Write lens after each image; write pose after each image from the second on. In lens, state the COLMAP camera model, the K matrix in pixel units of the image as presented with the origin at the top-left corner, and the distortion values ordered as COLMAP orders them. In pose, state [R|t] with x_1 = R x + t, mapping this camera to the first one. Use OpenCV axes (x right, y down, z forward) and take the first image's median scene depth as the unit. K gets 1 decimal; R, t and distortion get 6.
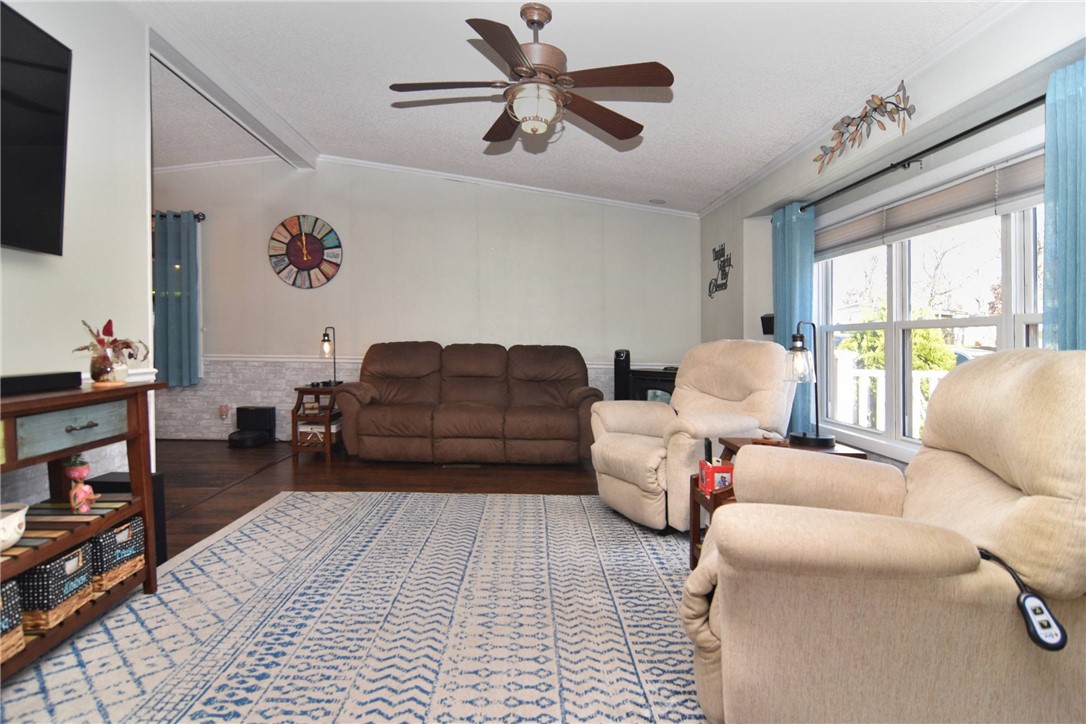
lens RADIAL K [[597.4, 0, 540.6], [0, 597.4, 352.7], [0, 0, 1]] dist [-0.010822, -0.006388]
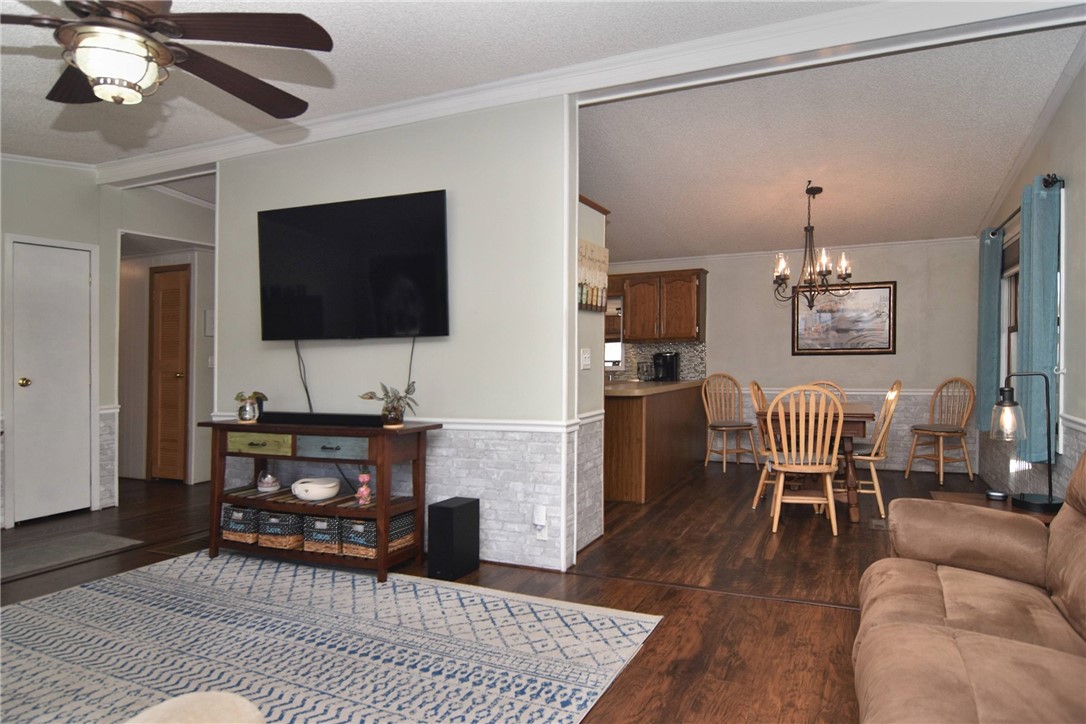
lens RADIAL K [[597.4, 0, 536.7], [0, 597.4, 360.8], [0, 0, 1]] dist [-0.010822, -0.006388]
pose [[-0.433530, 0.002387, -0.901136, 0.438382], [-0.002917, 0.999988, 0.004052, -0.114787], [0.901134, 0.004385, -0.433518, 1.960699]]
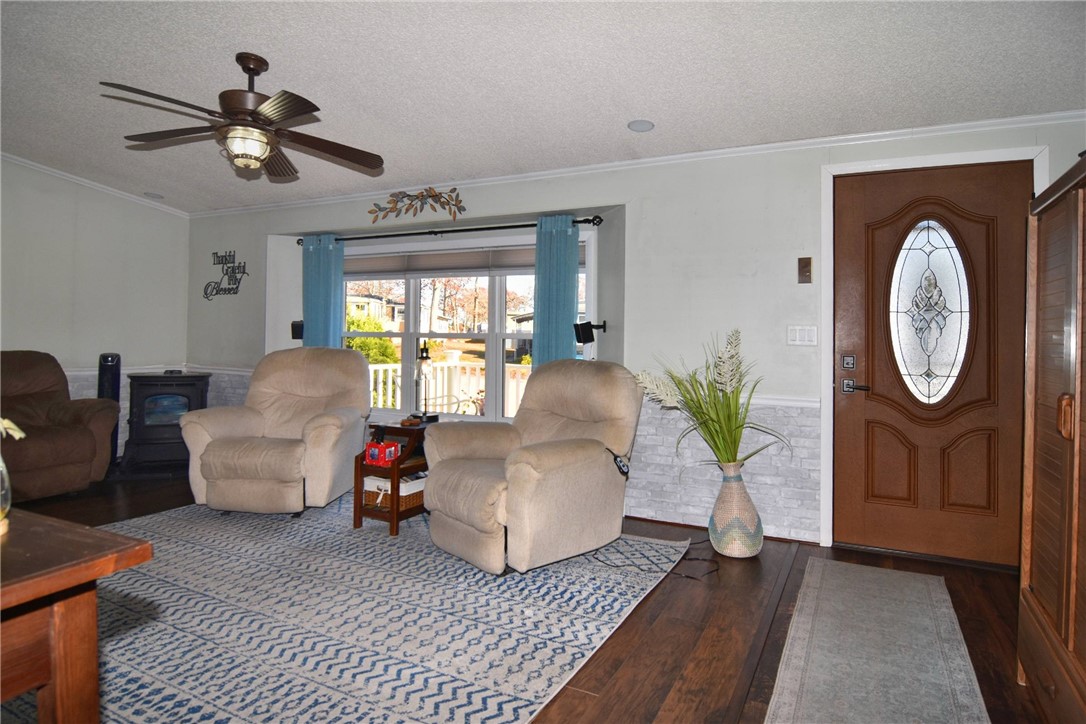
lens RADIAL K [[633.5, 0, 554.3], [0, 633.5, 329.9], [0, 0, 1]] dist [-0.041611, 0.003959]
pose [[0.454282, 0.000340, 0.890858, -0.862541], [0.007796, 0.999960, -0.004357, -0.068552], [-0.890824, 0.008924, 0.454261, -0.018833]]
